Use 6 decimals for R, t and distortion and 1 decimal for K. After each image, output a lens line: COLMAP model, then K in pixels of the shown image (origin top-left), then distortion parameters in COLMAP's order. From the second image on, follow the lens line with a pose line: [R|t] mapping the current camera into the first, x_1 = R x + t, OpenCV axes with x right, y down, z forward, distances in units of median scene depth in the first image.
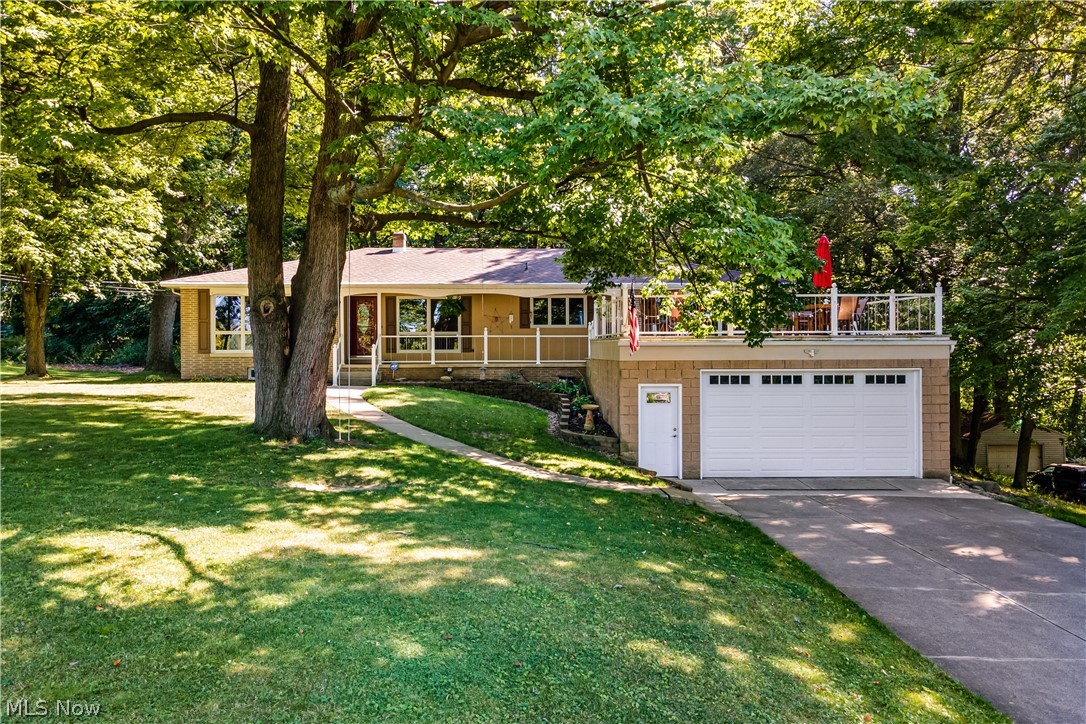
lens RADIAL K [[762.7, 0, 540.5], [0, 762.7, 363.7], [0, 0, 1]] dist [0.024896, 0.007444]
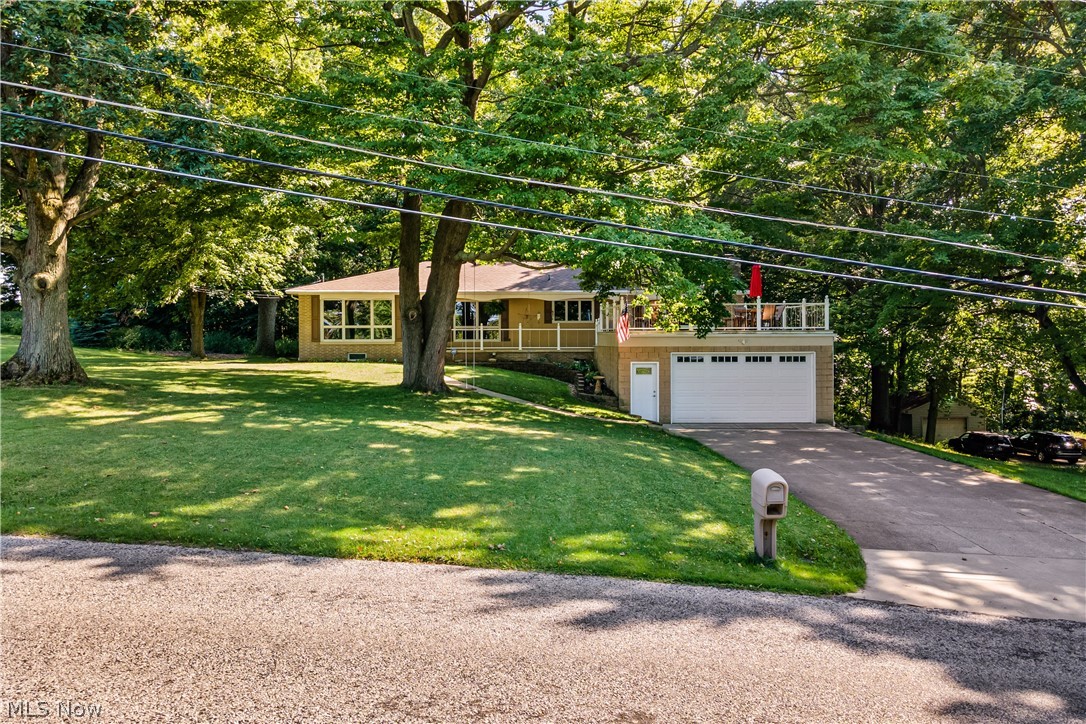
lens RADIAL K [[762.7, 0, 541.6], [0, 762.7, 356.9], [0, 0, 1]] dist [0.024896, 0.007444]
pose [[0.999994, 0.000078, 0.003604, -0.055161], [-0.000100, 0.999982, 0.005921, 0.007365], [-0.003604, -0.005921, 0.999976, -0.521514]]
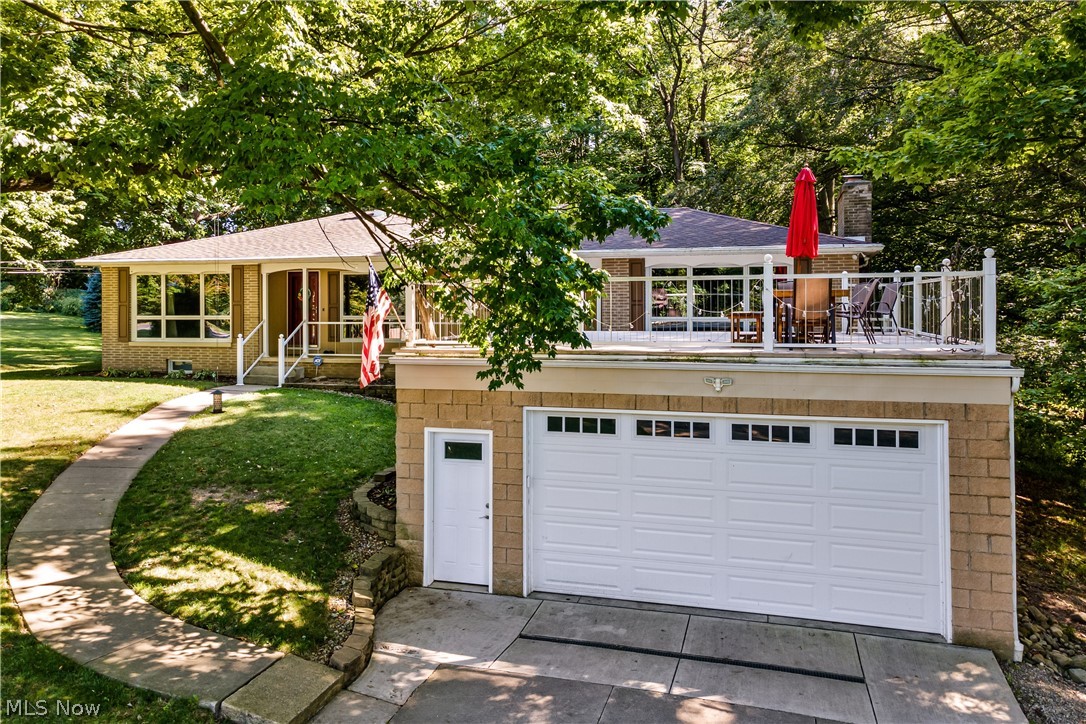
lens RADIAL K [[762.7, 0, 557.7], [0, 762.7, 315.2], [0, 0, 1]] dist [0.024896, 0.007444]
pose [[0.956609, 0.004772, -0.291335, 0.395140], [-0.007021, 0.999953, -0.006676, -0.057386], [0.291289, 0.008432, 0.956598, 0.442570]]
